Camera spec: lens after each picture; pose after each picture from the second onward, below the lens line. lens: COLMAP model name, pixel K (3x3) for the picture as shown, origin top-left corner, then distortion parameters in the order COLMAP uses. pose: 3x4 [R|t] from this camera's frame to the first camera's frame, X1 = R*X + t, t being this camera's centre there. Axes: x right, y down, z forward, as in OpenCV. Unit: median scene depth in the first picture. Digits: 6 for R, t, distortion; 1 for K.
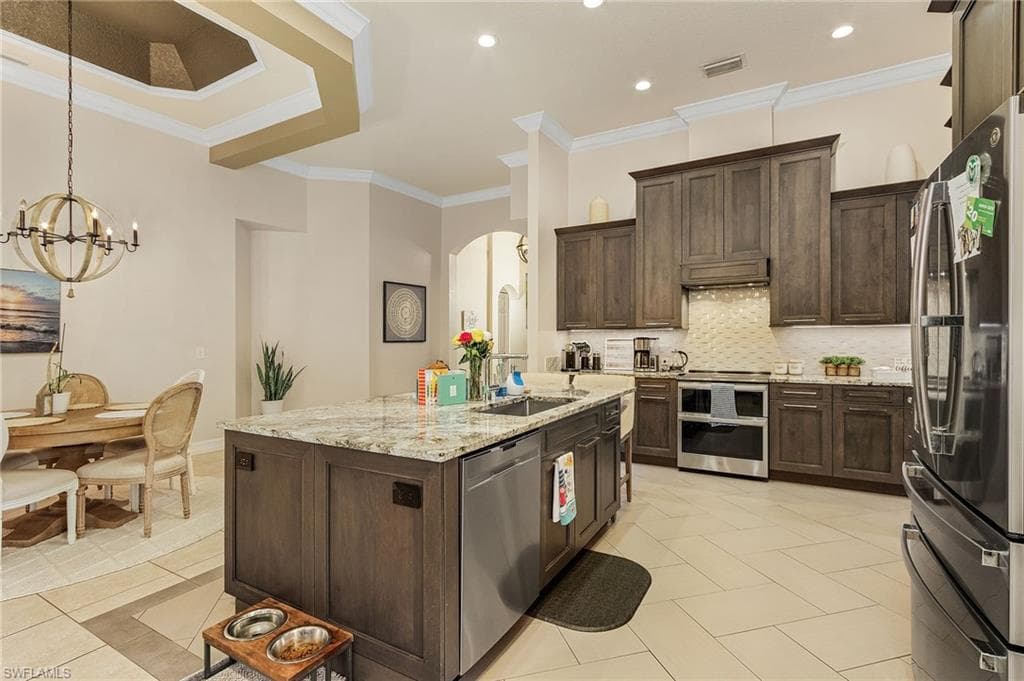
lens RADIAL K [[477.9, 0, 507.7], [0, 477.9, 339.0], [0, 0, 1]] dist [0.001086, 0.000643]
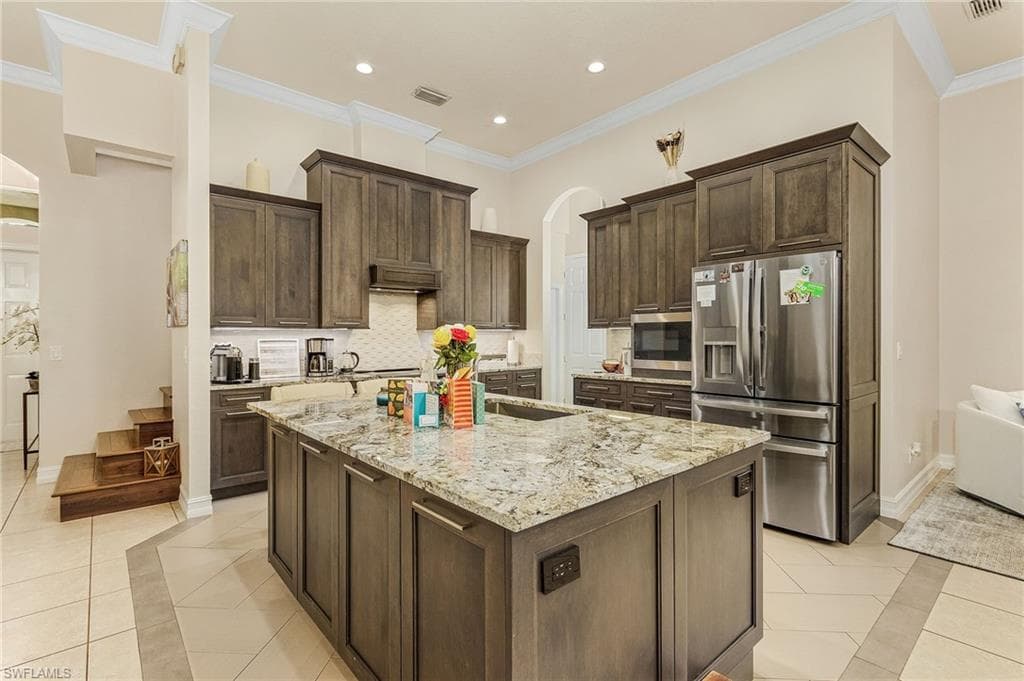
lens RADIAL K [[477.9, 0, 511.6], [0, 477.9, 339.2], [0, 0, 1]] dist [0.001086, 0.000643]
pose [[0.322182, 0.003659, 0.946671, -0.465690], [0.005532, 0.999968, -0.005748, 0.006247], [-0.946662, 0.007089, 0.322152, 0.394211]]
